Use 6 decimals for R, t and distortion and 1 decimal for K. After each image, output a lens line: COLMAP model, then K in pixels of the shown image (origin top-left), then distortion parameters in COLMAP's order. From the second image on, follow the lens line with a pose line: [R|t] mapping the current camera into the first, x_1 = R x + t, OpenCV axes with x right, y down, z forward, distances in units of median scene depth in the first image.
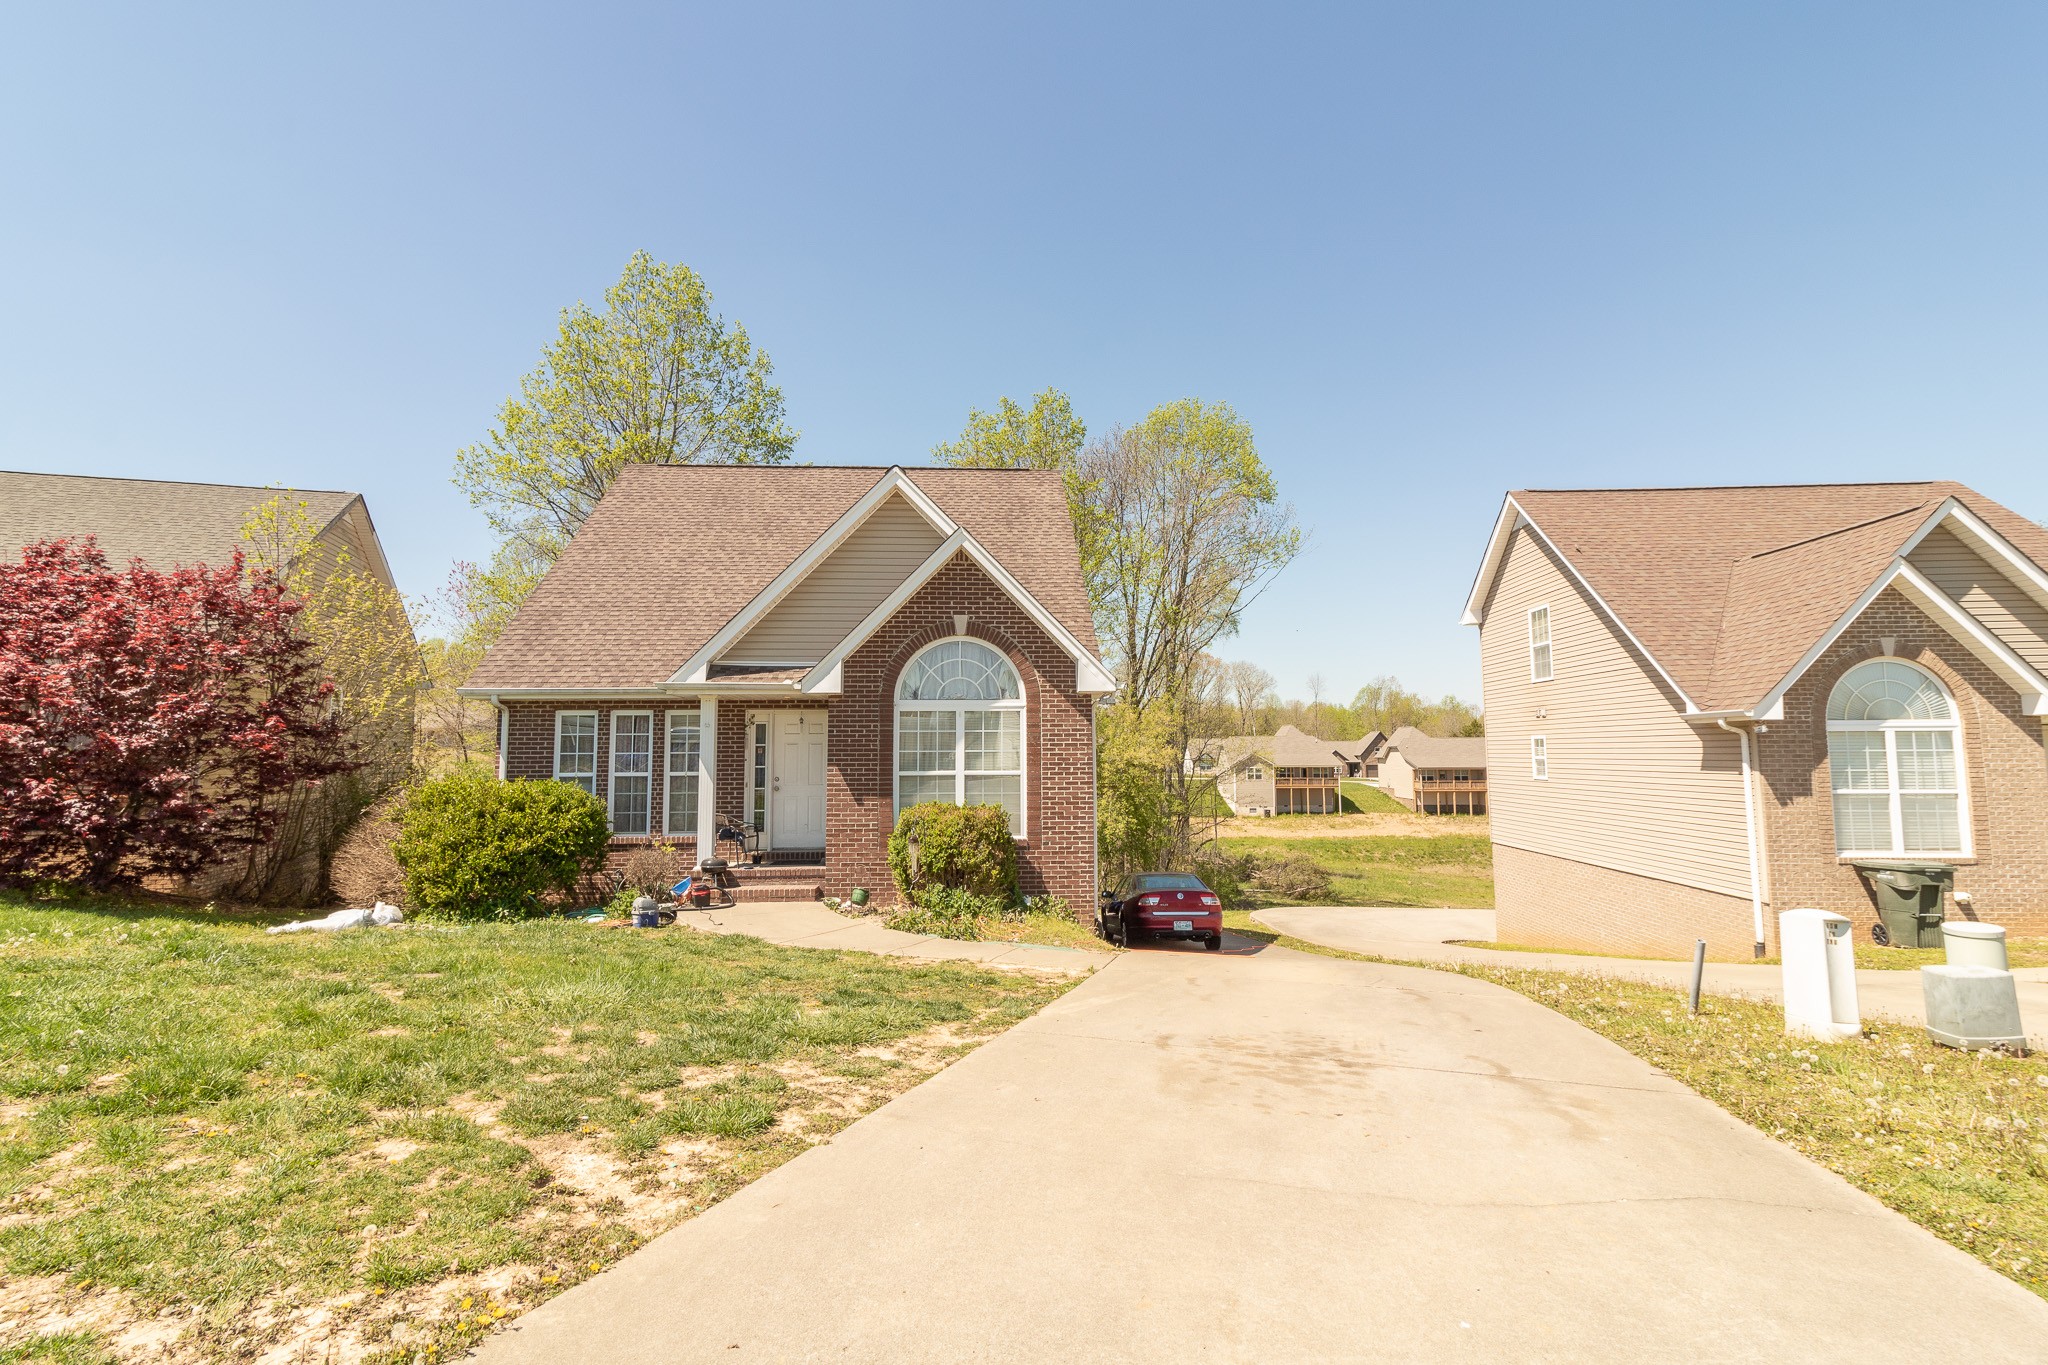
lens RADIAL K [[1663.1, 0, 1023.5], [0, 1663.1, 684.3], [0, 0, 1]] dist [0.007342, -0.033359]
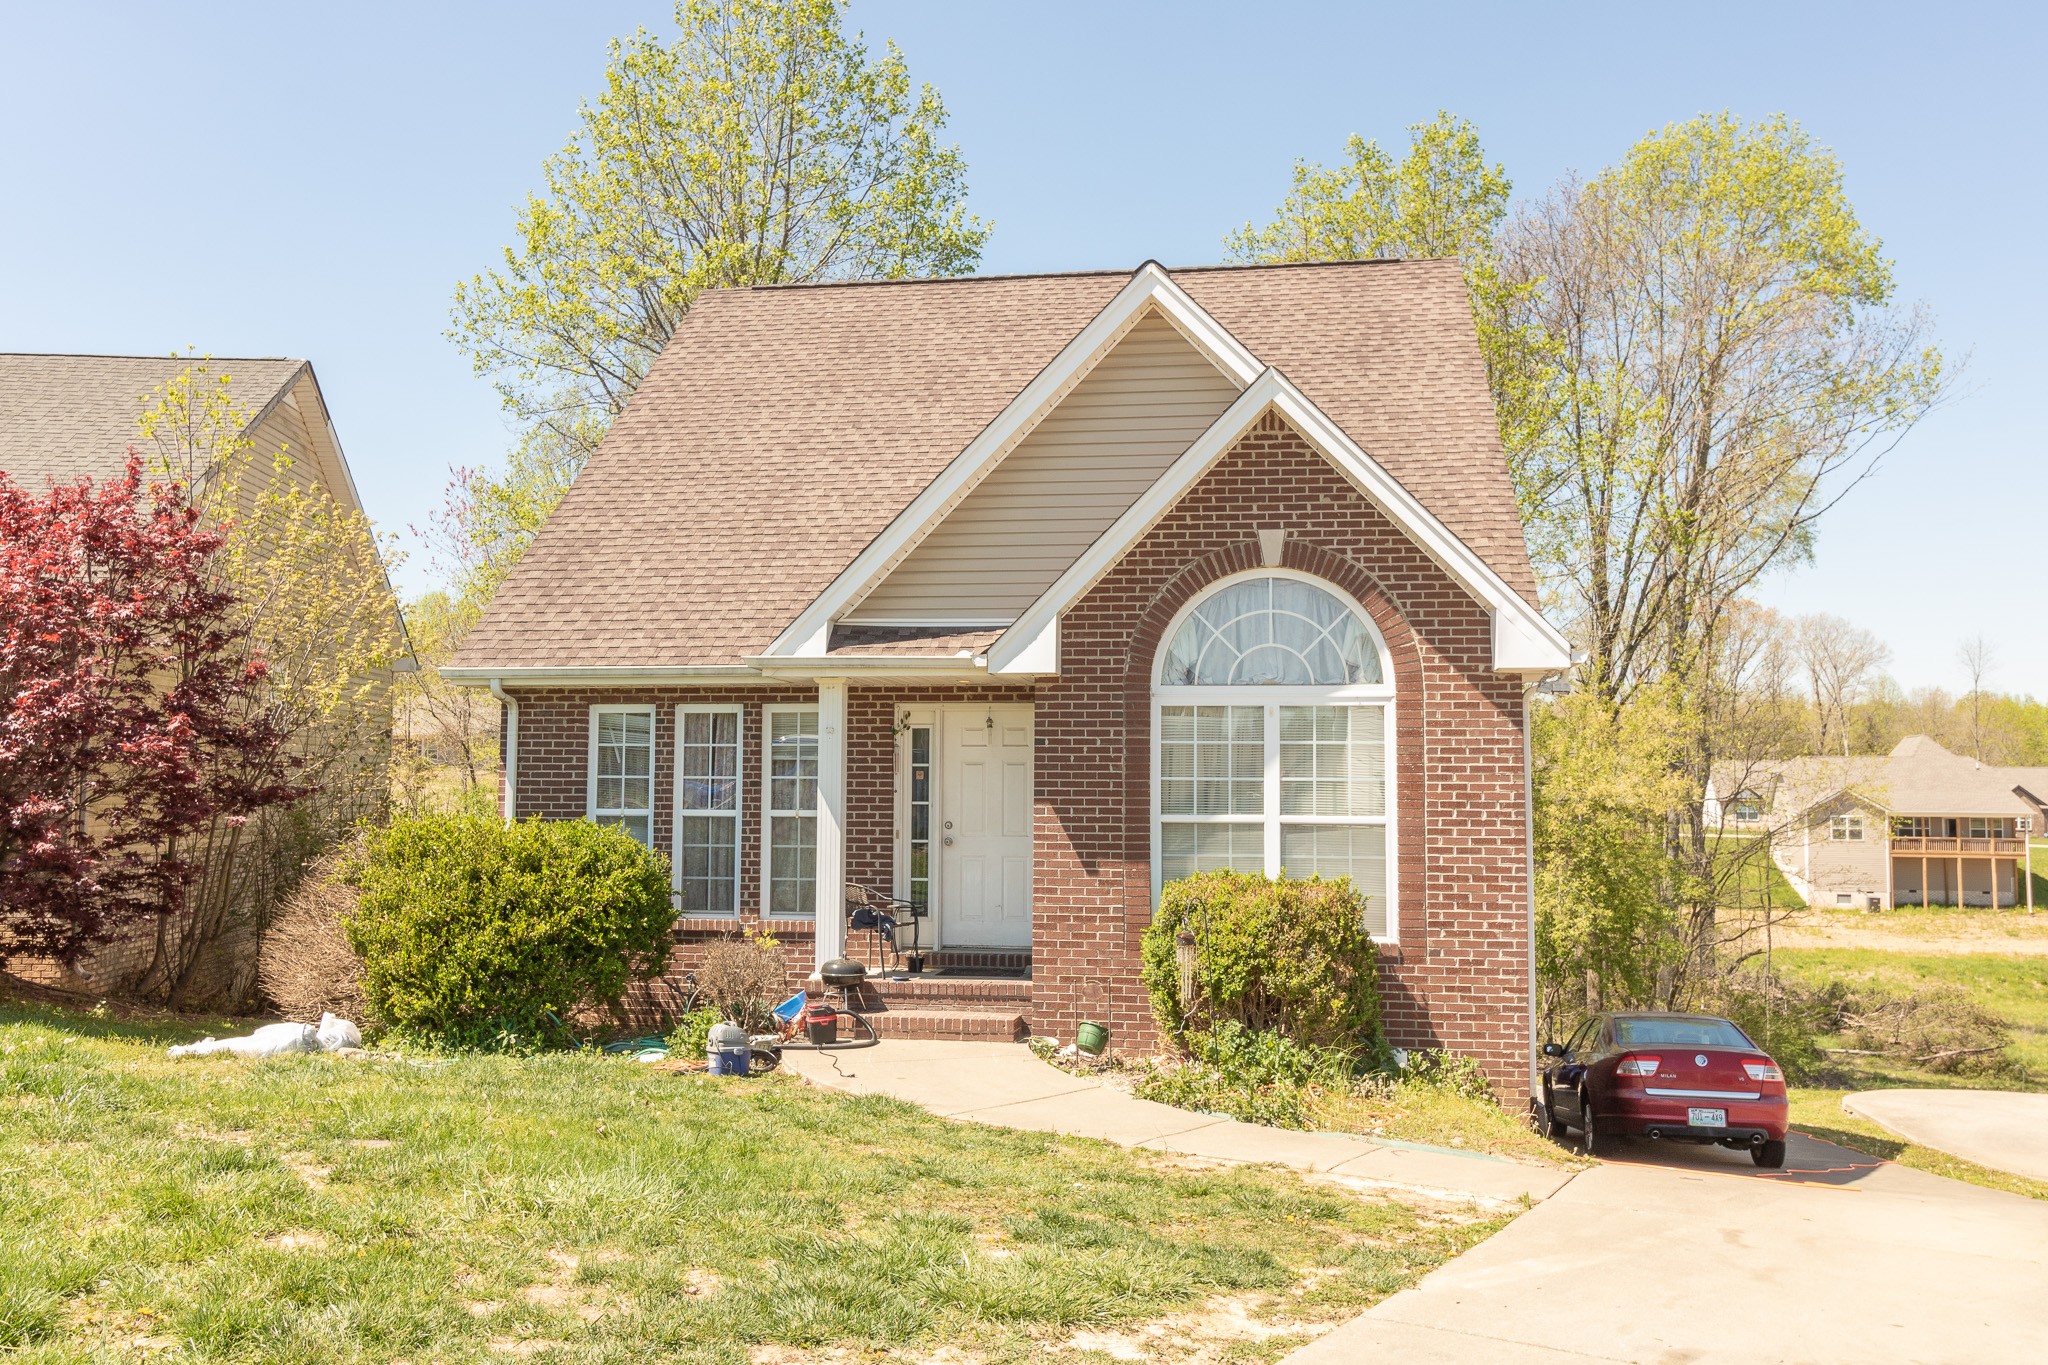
lens RADIAL K [[1663.1, 0, 1019.8], [0, 1663.1, 689.2], [0, 0, 1]] dist [0.007342, -0.033359]
pose [[0.969338, -0.003837, -0.245701, 0.016093], [-0.000376, 0.999854, -0.017099, 0.020196], [0.245731, 0.016667, 0.969195, 0.452749]]
